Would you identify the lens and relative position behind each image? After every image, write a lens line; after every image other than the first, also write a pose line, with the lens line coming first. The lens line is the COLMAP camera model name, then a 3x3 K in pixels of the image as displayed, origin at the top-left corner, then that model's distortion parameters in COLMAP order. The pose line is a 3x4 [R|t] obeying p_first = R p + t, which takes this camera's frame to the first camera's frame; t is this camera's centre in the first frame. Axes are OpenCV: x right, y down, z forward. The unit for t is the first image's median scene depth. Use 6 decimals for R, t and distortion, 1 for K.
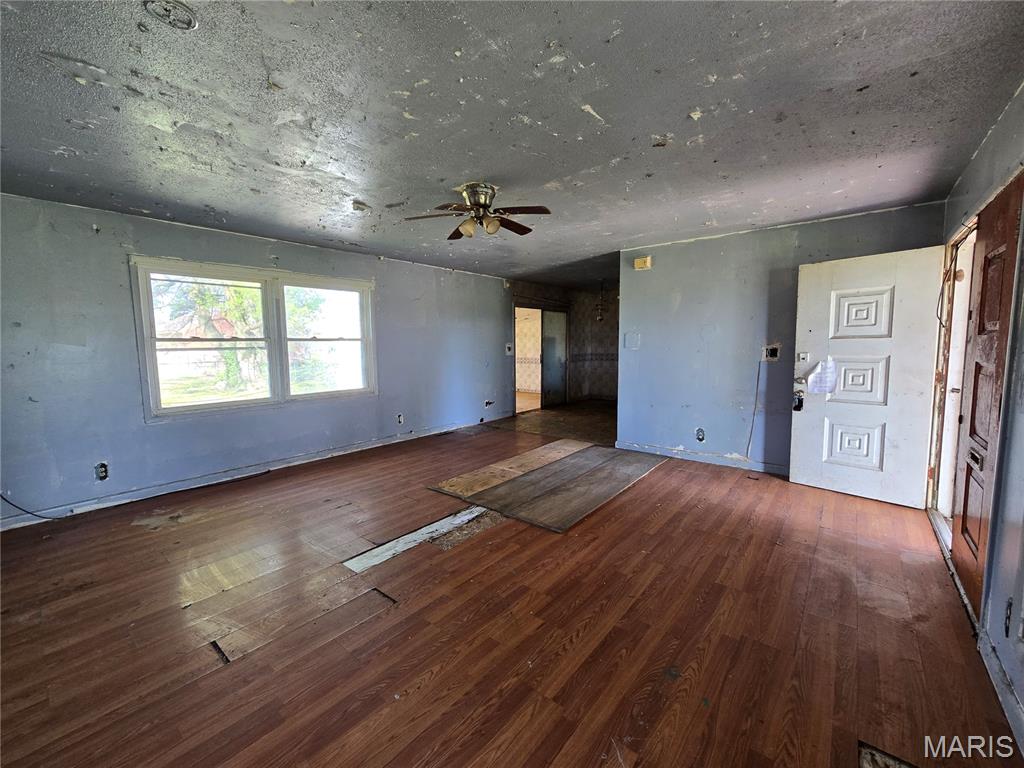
lens RADIAL K [[417.5, 0, 512.0], [0, 417.5, 384.0], [0, 0, 1]] dist [-0.001830, -0.000520]
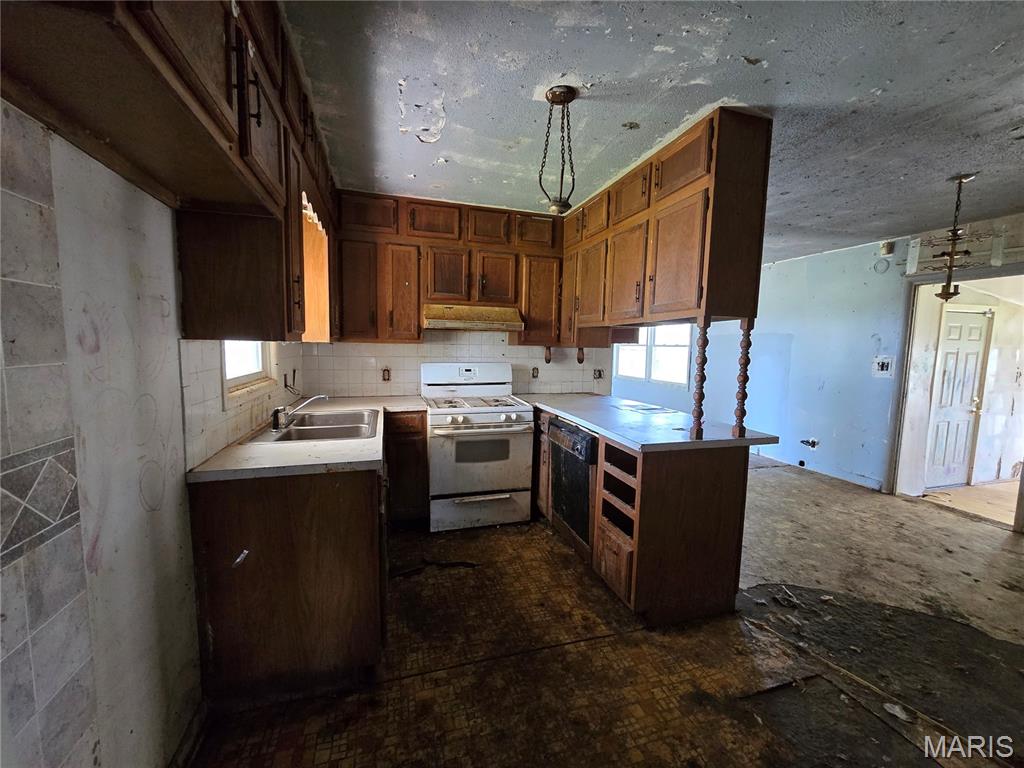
lens RADIAL K [[420.6, 0, 507.6], [0, 420.6, 382.2], [0, 0, 1]] dist [-0.001218, -0.000186]
pose [[-0.569383, 0.072475, -0.818871, 1.348826], [-0.093052, 0.984022, 0.151794, -0.187389], [0.816789, 0.162627, -0.553542, 1.703083]]
